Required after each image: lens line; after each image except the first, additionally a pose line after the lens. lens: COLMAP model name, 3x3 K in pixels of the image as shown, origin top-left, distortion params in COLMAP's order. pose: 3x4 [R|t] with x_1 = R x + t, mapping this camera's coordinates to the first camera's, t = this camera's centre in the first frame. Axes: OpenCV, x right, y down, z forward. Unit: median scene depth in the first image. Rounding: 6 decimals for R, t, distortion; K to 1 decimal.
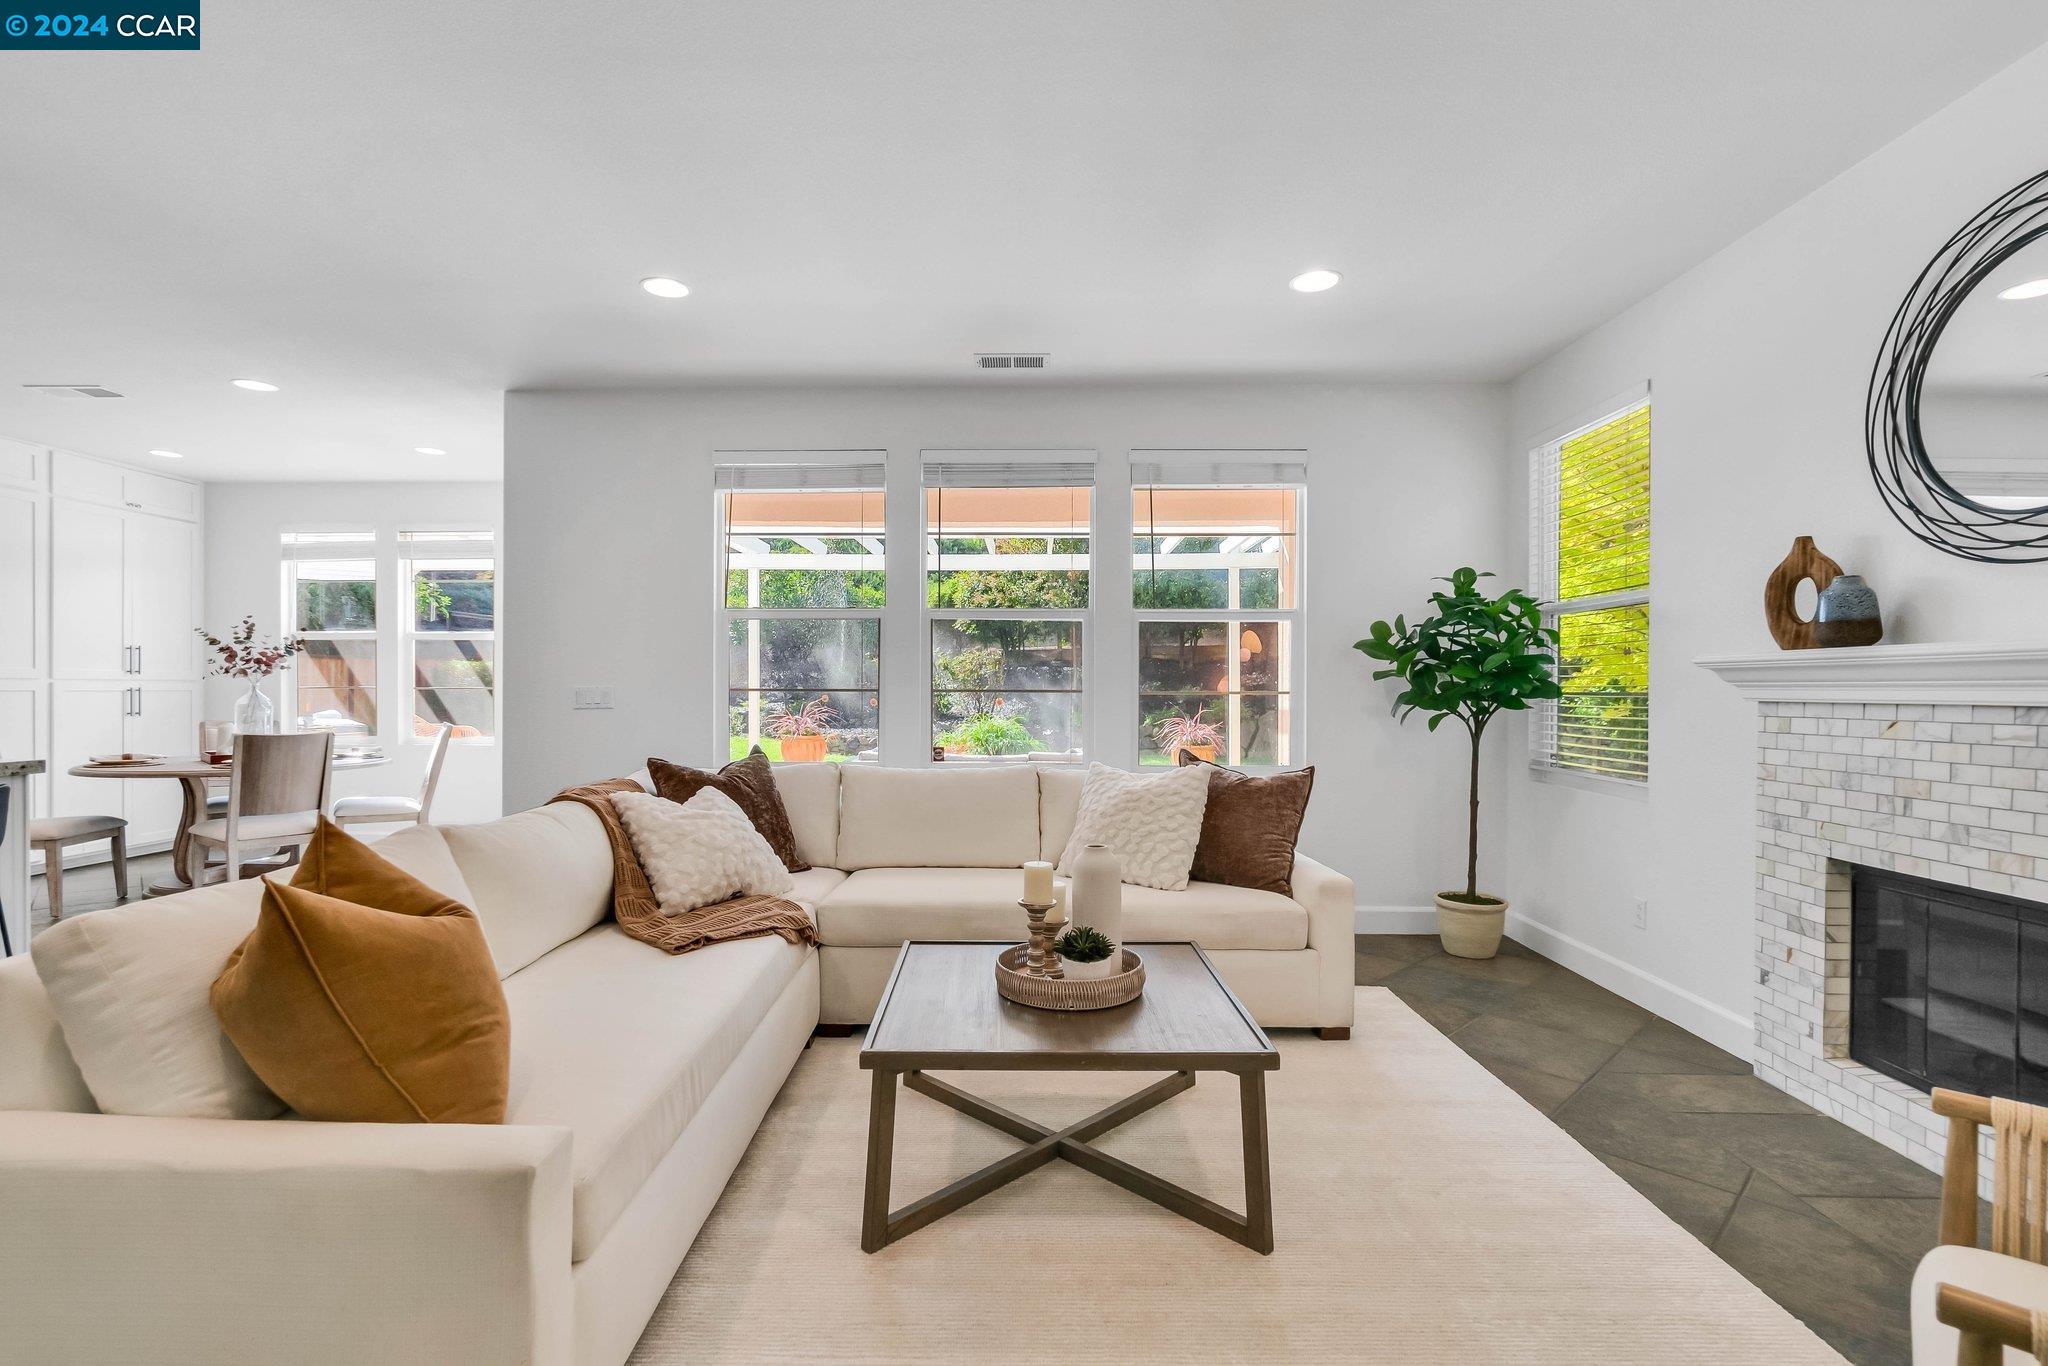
lens RADIAL K [[932.6, 0, 1010.8], [0, 932.6, 698.6], [0, 0, 1]] dist [-0.009280, -0.000414]
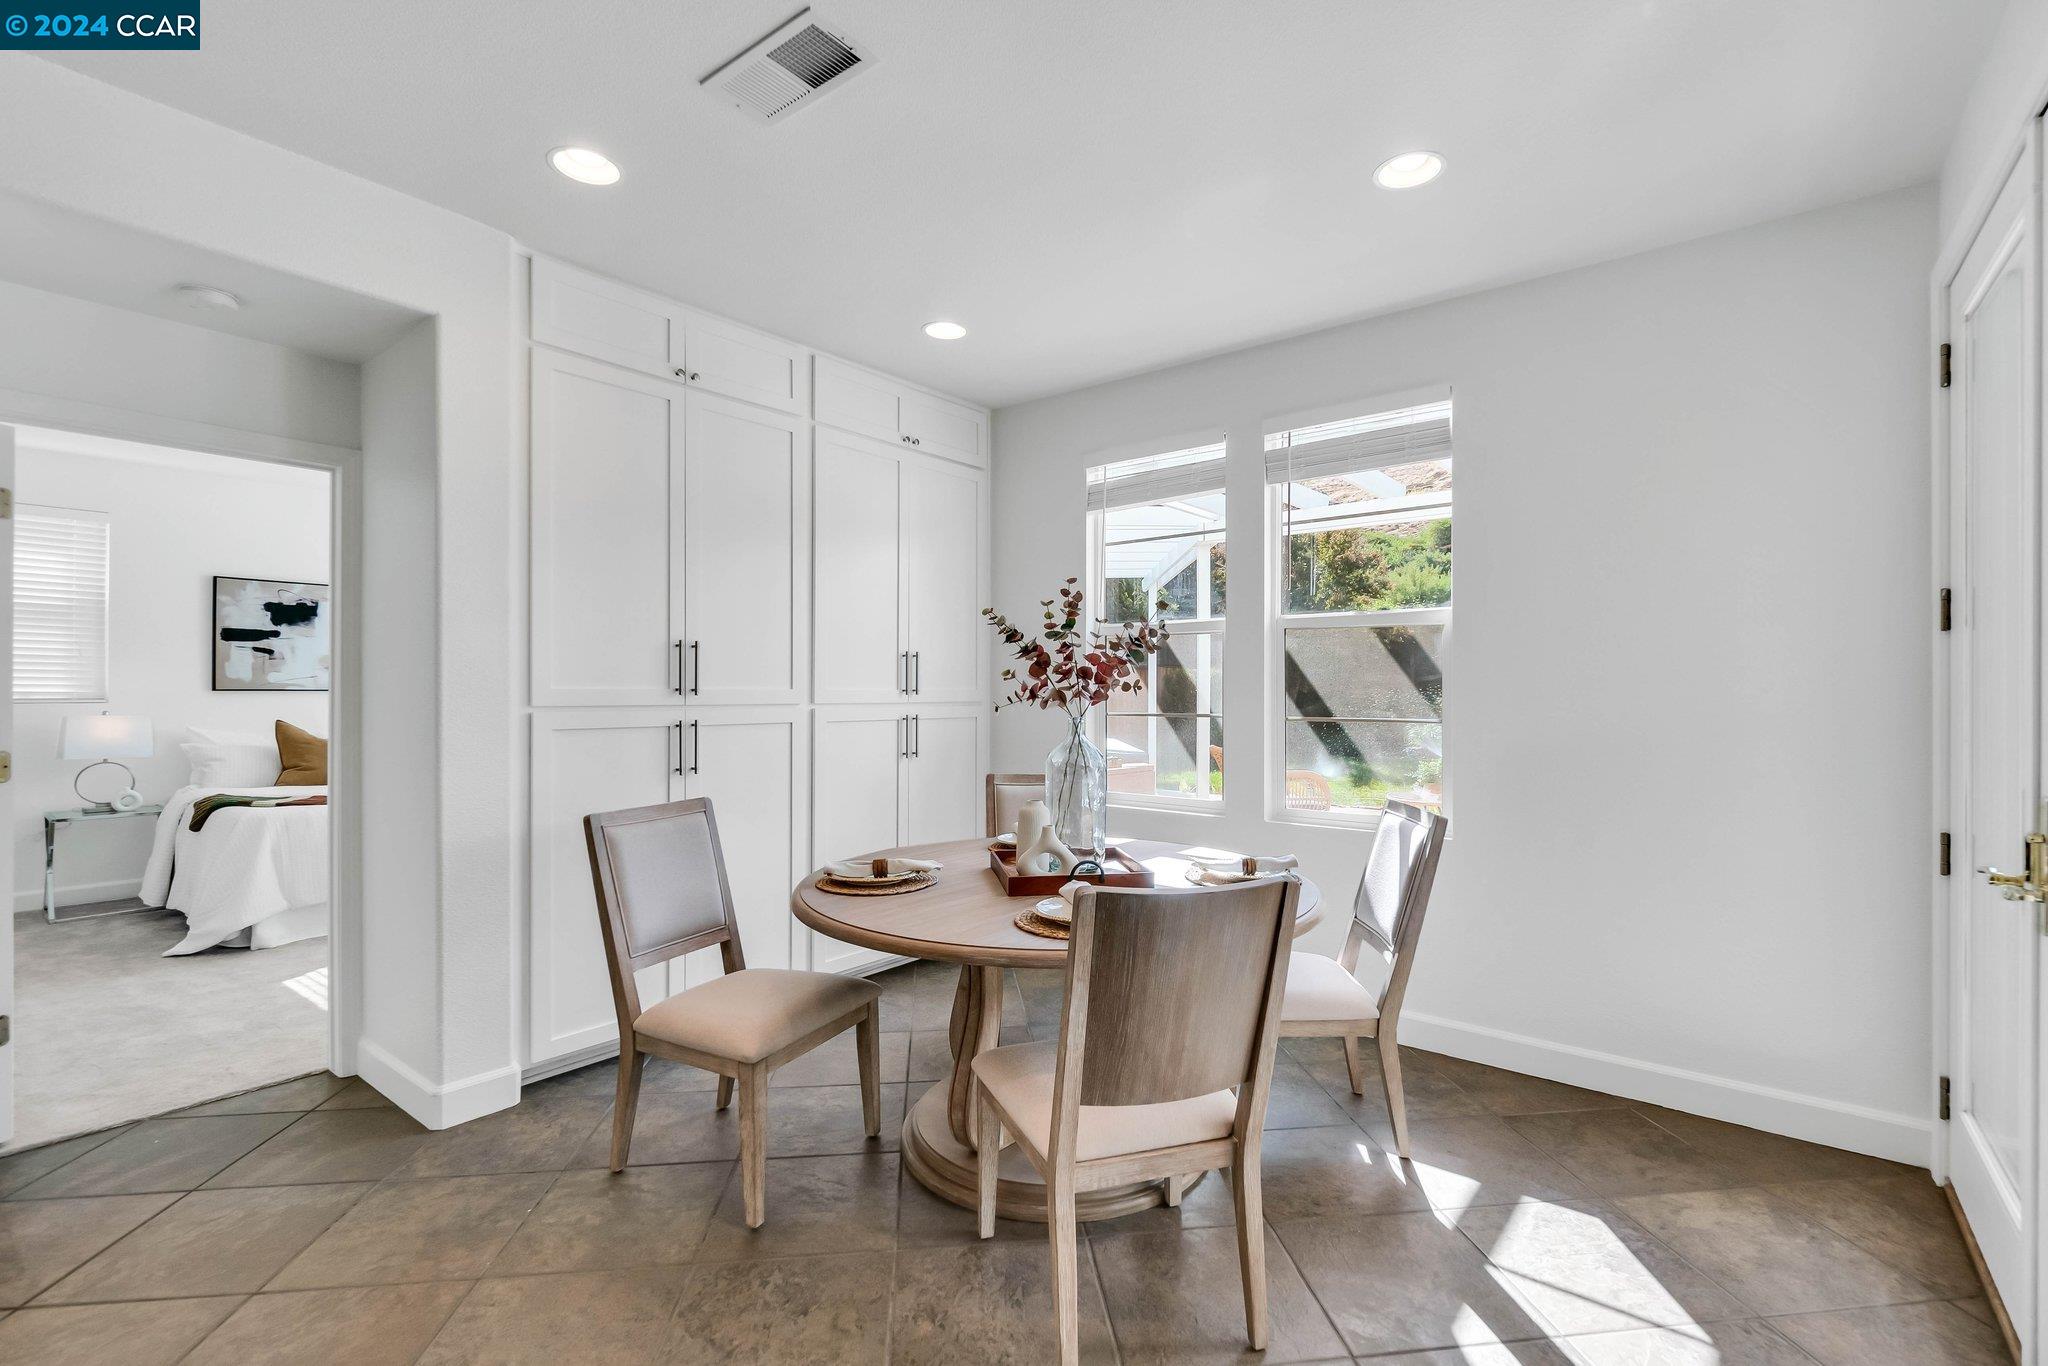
lens RADIAL K [[890.1, 0, 1052.7], [0, 890.1, 681.3], [0, 0, 1]] dist [-0.010172, 0.003185]
pose [[0.805134, -0.008212, -0.593036, -0.550406], [-0.004190, 0.999800, -0.019533, -0.027133], [0.593078, 0.018212, 0.804939, 0.617269]]
